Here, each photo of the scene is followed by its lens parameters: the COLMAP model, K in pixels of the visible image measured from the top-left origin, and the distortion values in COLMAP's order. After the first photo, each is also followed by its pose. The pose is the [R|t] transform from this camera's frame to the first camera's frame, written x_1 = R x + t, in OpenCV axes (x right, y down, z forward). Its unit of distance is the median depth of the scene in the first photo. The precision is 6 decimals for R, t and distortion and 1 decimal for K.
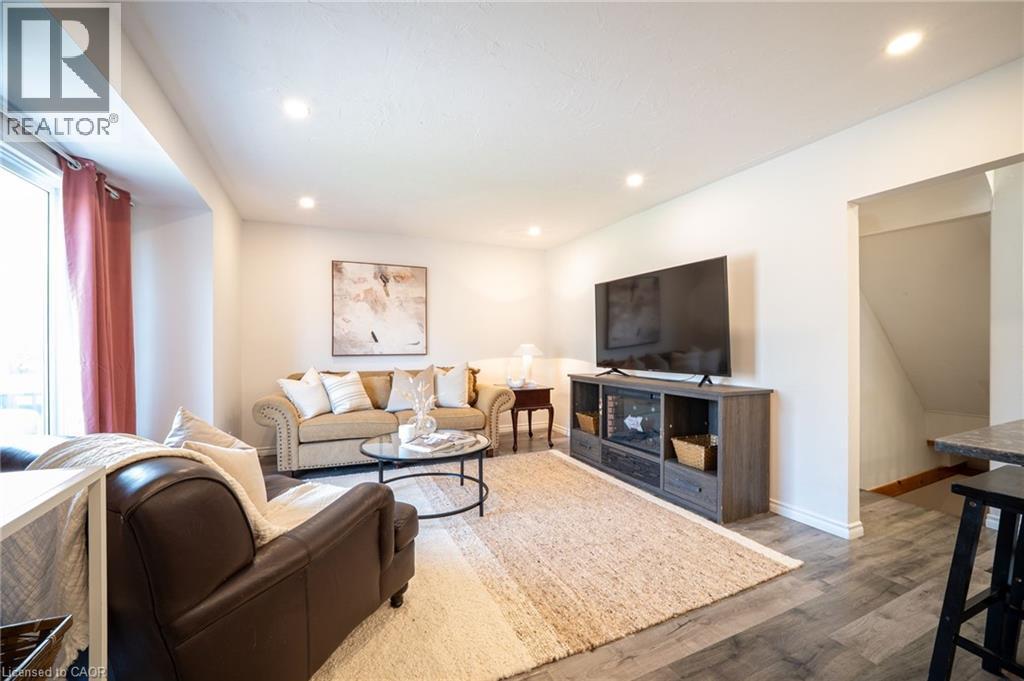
lens RADIAL K [[408.3, 0, 506.2], [0, 408.3, 340.0], [0, 0, 1]] dist [-0.013259, 0.000123]
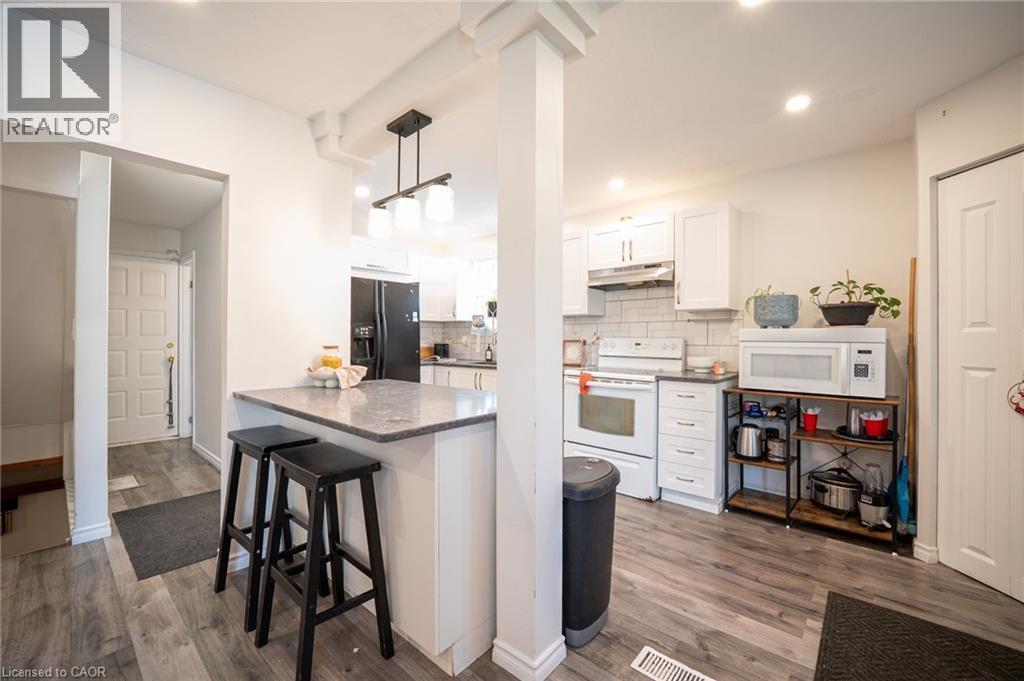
lens RADIAL K [[418.1, 0, 507.0], [0, 418.1, 337.5], [0, 0, 1]] dist [-0.019851, 0.000216]
pose [[-0.402704, 0.004972, 0.915317, -0.029817], [-0.008351, 0.999924, -0.009105, -0.002621], [-0.915292, -0.011310, -0.402632, 0.305711]]
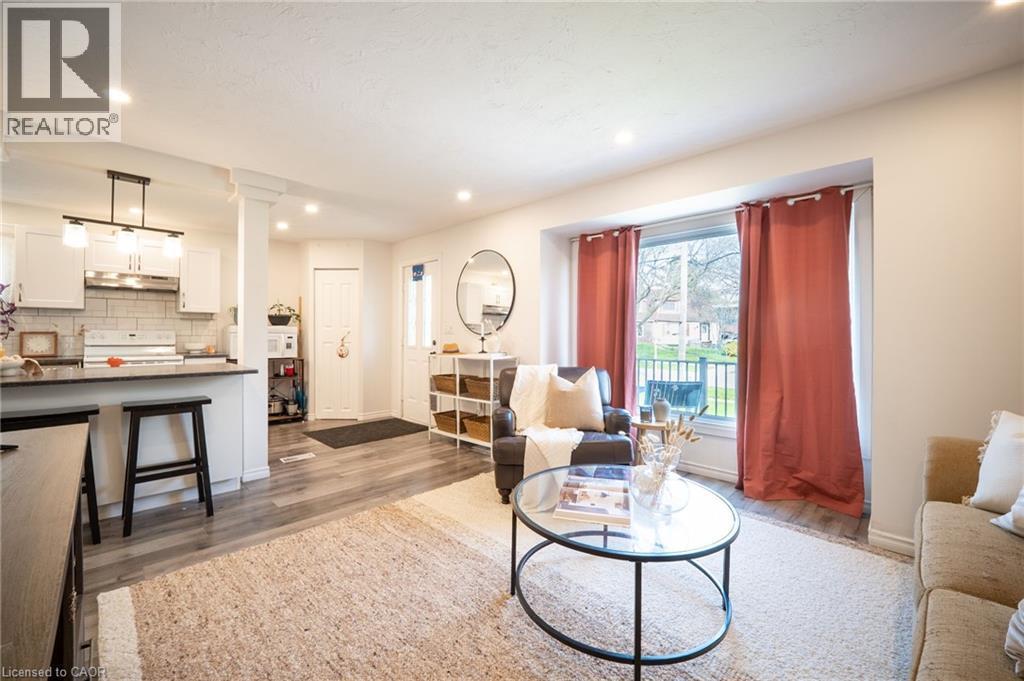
lens RADIAL K [[418.1, 0, 507.0], [0, 418.1, 337.5], [0, 0, 1]] dist [-0.019851, 0.000216]
pose [[-0.935494, 0.002594, -0.353334, 0.129524], [0.002069, 0.999996, 0.001865, 0.007729], [0.353338, 0.001013, -0.935495, 1.129857]]
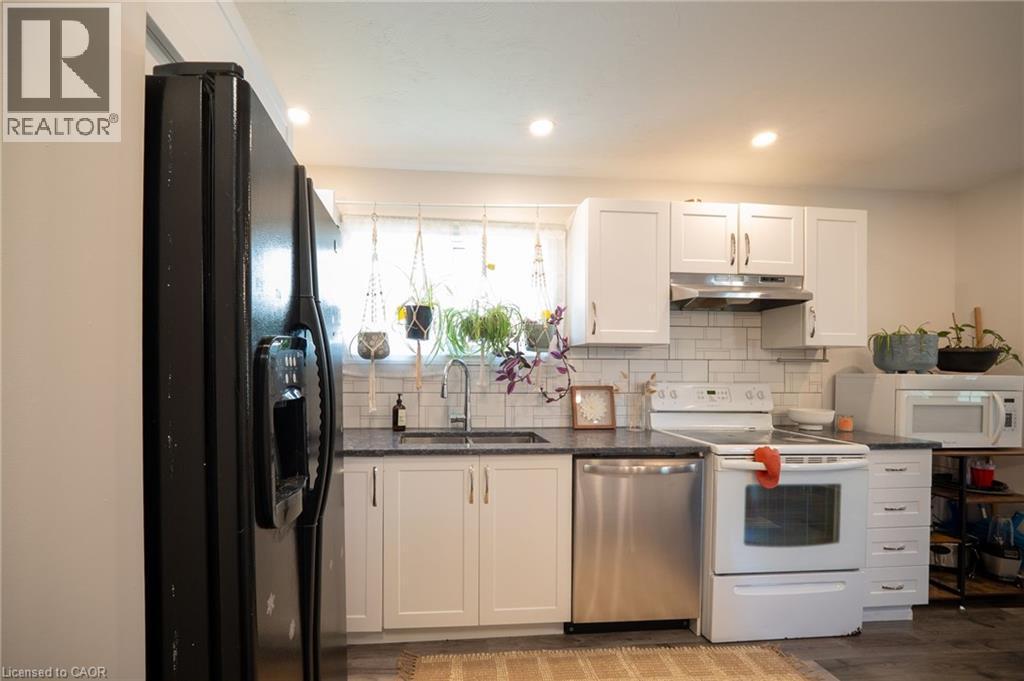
lens RADIAL K [[424.2, 0, 463.8], [0, 424.2, 374.3], [0, 0, 1]] dist [-0.011600, 0.000150]
pose [[-0.940153, -0.005165, 0.340713, 0.850285], [-0.006006, 0.999981, -0.001415, -0.023166], [-0.340699, -0.003377, -0.940166, 0.394043]]
